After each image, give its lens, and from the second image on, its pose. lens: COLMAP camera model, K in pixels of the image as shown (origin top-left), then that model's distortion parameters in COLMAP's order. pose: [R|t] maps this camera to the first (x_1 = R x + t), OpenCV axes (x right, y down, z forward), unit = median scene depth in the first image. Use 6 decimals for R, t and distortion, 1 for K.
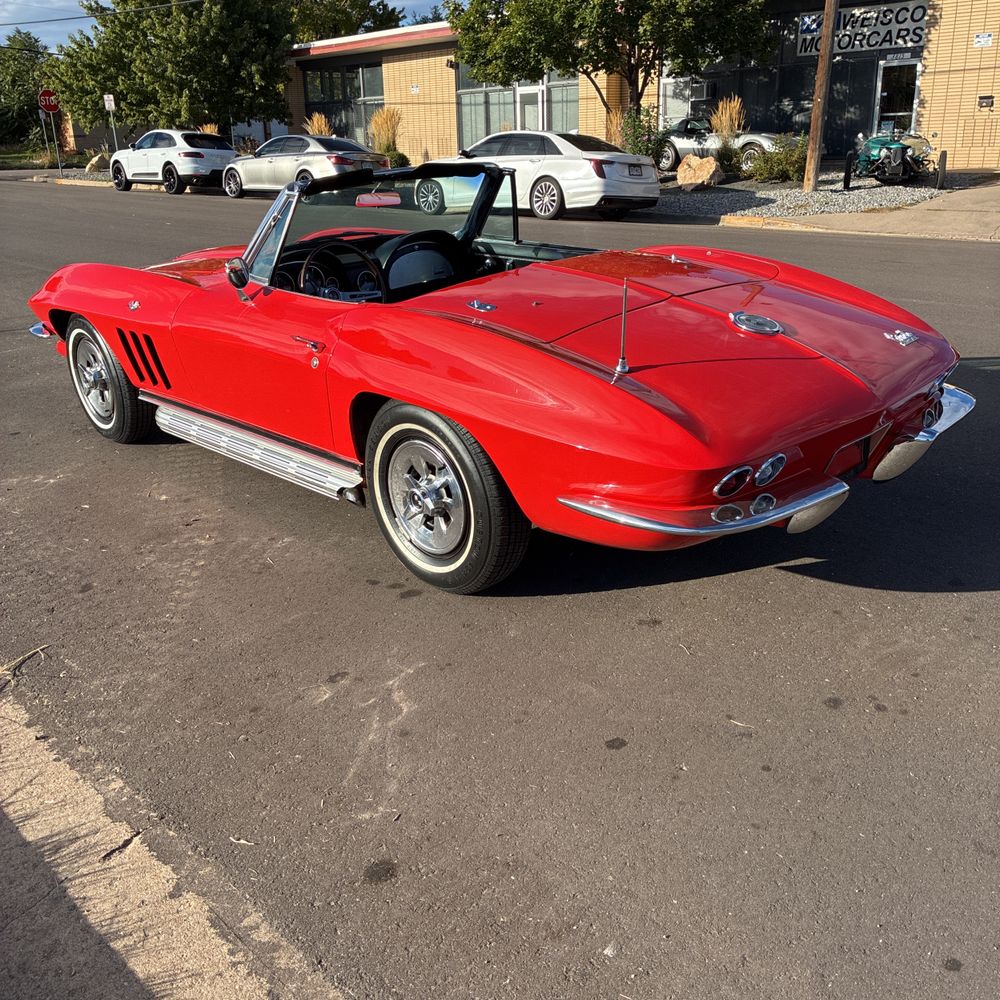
lens RADIAL K [[1003.7, 0, 502.5], [0, 1003.7, 506.3], [0, 0, 1]] dist [0.038412, -0.035439]
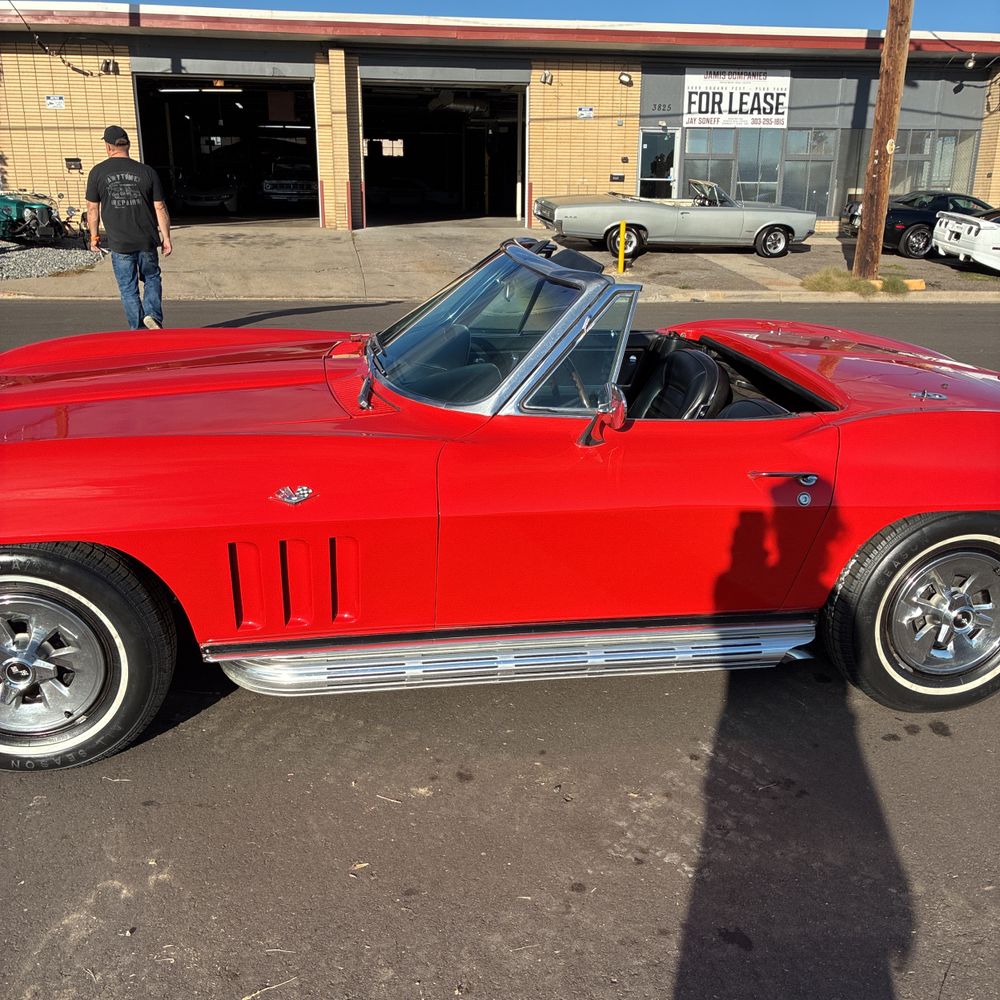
lens RADIAL K [[1013.9, 0, 501.6], [0, 1013.9, 500.3], [0, 0, 1]] dist [0.013708, 0.030034]
pose [[0.571569, -0.213221, 0.792367, -0.191712], [0.259503, 0.963058, 0.071962, -0.052736], [-0.778439, 0.164490, 0.605786, 0.144195]]
